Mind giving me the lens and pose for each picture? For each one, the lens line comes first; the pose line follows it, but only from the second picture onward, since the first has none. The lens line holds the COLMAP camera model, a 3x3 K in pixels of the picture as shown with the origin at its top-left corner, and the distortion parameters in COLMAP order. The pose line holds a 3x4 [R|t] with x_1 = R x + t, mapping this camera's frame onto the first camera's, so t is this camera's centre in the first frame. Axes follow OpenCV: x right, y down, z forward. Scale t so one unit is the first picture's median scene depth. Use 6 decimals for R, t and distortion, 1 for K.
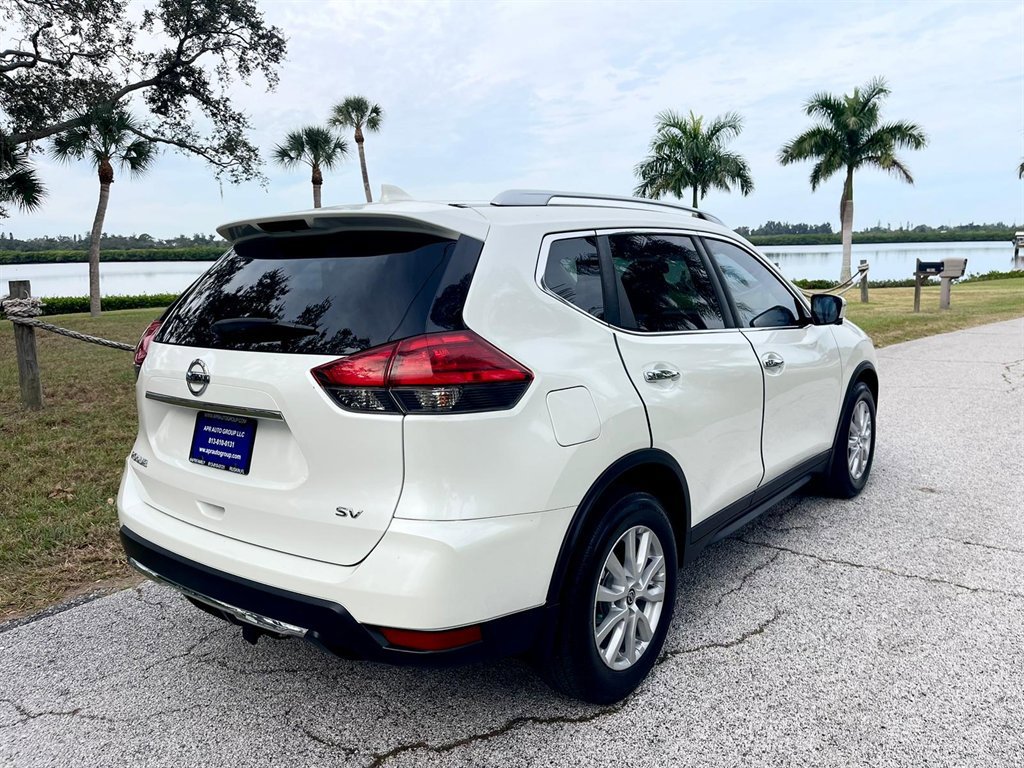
lens RADIAL K [[818.9, 0, 512.0], [0, 818.9, 384.0], [0, 0, 1]] dist [0.094222, -0.121926]
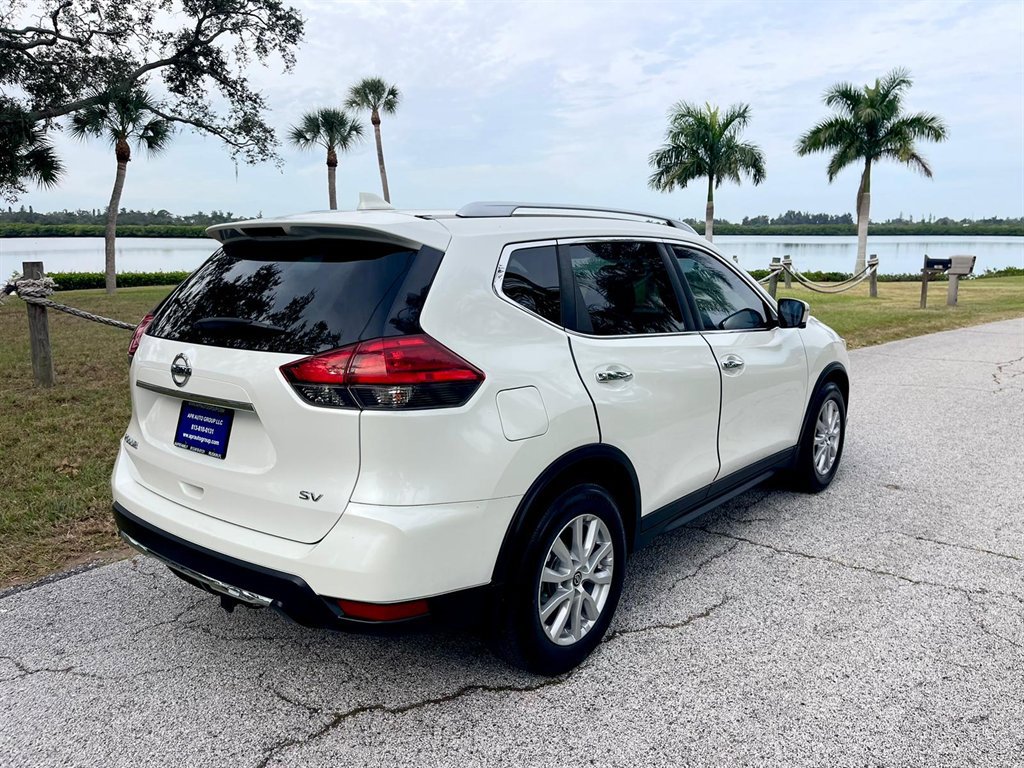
lens RADIAL K [[820.9, 0, 516.3], [0, 820.9, 383.7], [0, 0, 1]] dist [0.095522, -0.122033]
pose [[0.999603, 0.024792, -0.013422, 0.041664], [-0.024529, 0.999510, 0.019439, -0.011189], [0.013897, -0.019103, 0.999721, -0.050927]]
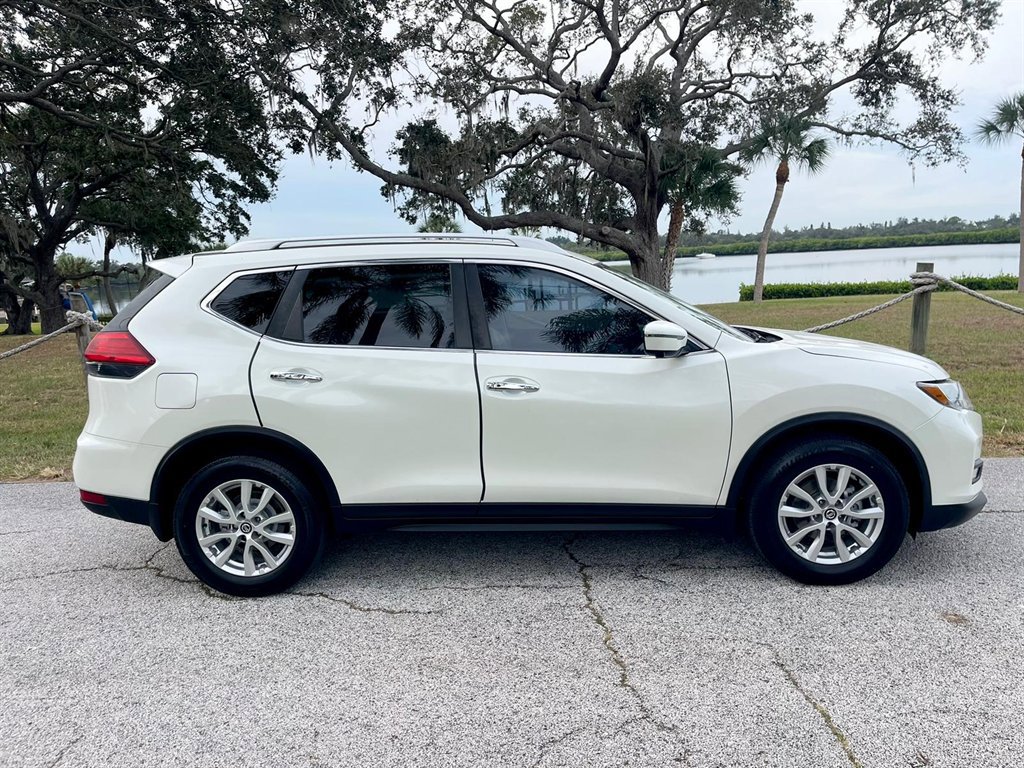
lens RADIAL K [[818.9, 0, 512.0], [0, 818.9, 384.0], [0, 0, 1]] dist [0.094222, -0.121926]
pose [[0.576673, 0.118662, -0.808311, 0.888371], [-0.101439, 0.992139, 0.073278, -0.079833], [0.810653, 0.039737, 0.584177, 0.307749]]
